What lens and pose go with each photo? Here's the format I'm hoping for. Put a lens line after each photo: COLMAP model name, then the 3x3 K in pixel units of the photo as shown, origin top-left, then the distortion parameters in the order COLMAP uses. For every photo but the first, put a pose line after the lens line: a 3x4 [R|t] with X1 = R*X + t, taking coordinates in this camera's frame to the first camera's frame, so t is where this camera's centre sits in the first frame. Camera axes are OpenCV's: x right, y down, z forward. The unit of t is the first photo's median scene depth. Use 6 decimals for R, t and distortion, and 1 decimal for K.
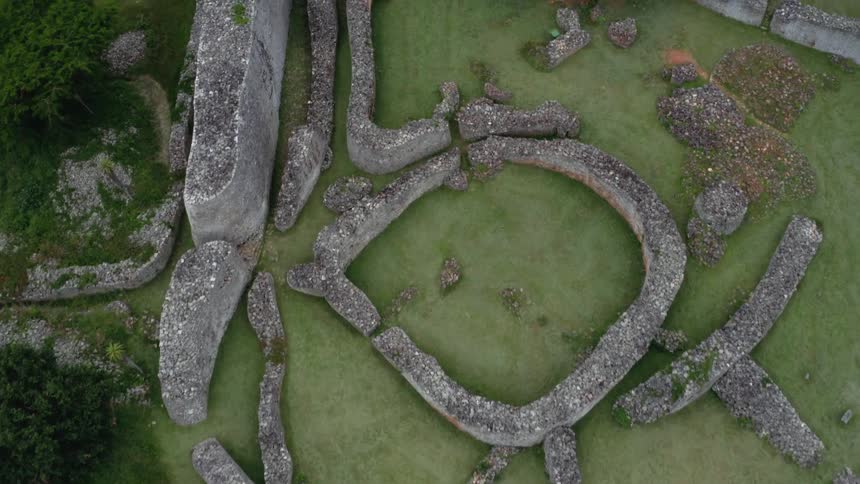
lens RADIAL K [[951.0, 0, 430.0], [0, 951.0, 242.0], [0, 0, 1]] dist [-0.177572, 0.003134]
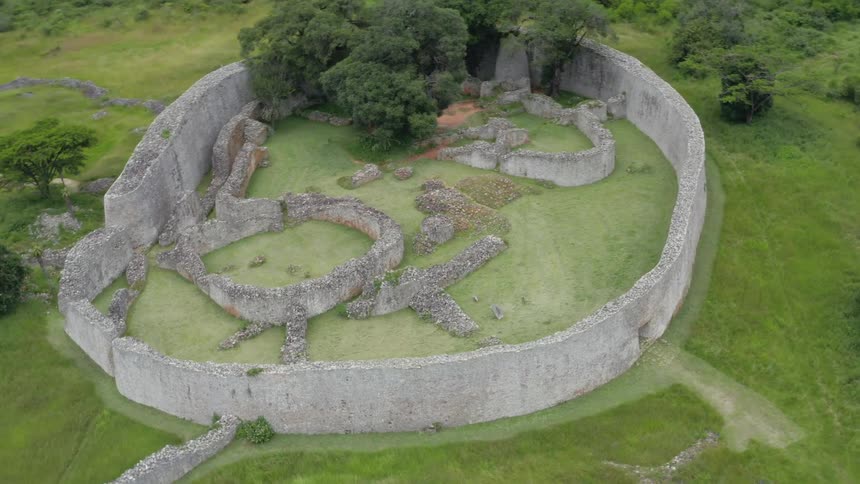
lens RADIAL K [[951.0, 0, 430.0], [0, 951.0, 242.0], [0, 0, 1]] dist [-0.177572, 0.003134]
pose [[0.997229, 0.034495, -0.065909, 0.385735], [-0.065800, 0.822337, -0.565183, 0.827479], [0.034703, 0.567954, 0.822328, -0.263057]]
